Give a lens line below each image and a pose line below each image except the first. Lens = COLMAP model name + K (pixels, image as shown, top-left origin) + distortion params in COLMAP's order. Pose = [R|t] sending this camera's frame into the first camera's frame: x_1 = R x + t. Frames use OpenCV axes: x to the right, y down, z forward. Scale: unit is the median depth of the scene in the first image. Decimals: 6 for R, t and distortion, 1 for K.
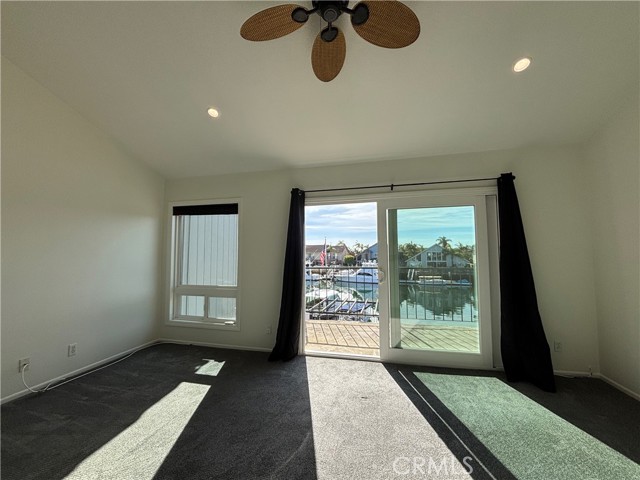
lens RADIAL K [[257.8, 0, 316.8], [0, 257.8, 240.9], [0, 0, 1]] dist [0.000674, 0.000187]
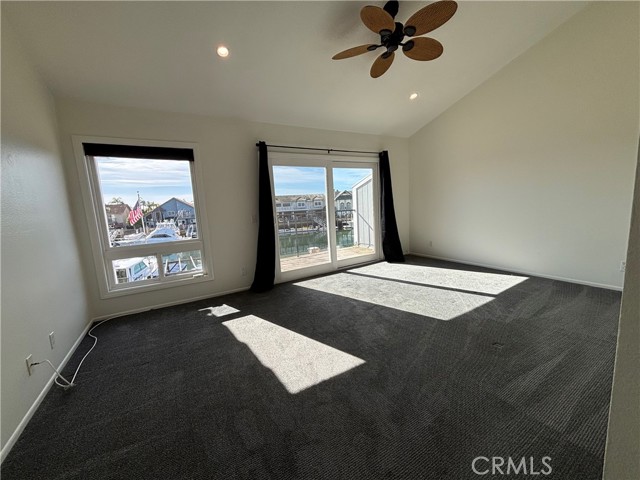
lens RADIAL K [[257.8, 0, 319.5], [0, 257.8, 240.2], [0, 0, 1]] dist [0.000674, 0.000187]
pose [[0.715249, -0.129358, 0.686793, -0.627596], [0.014284, 0.985221, 0.170692, 0.023195], [-0.698723, -0.112277, 0.706527, -0.001262]]
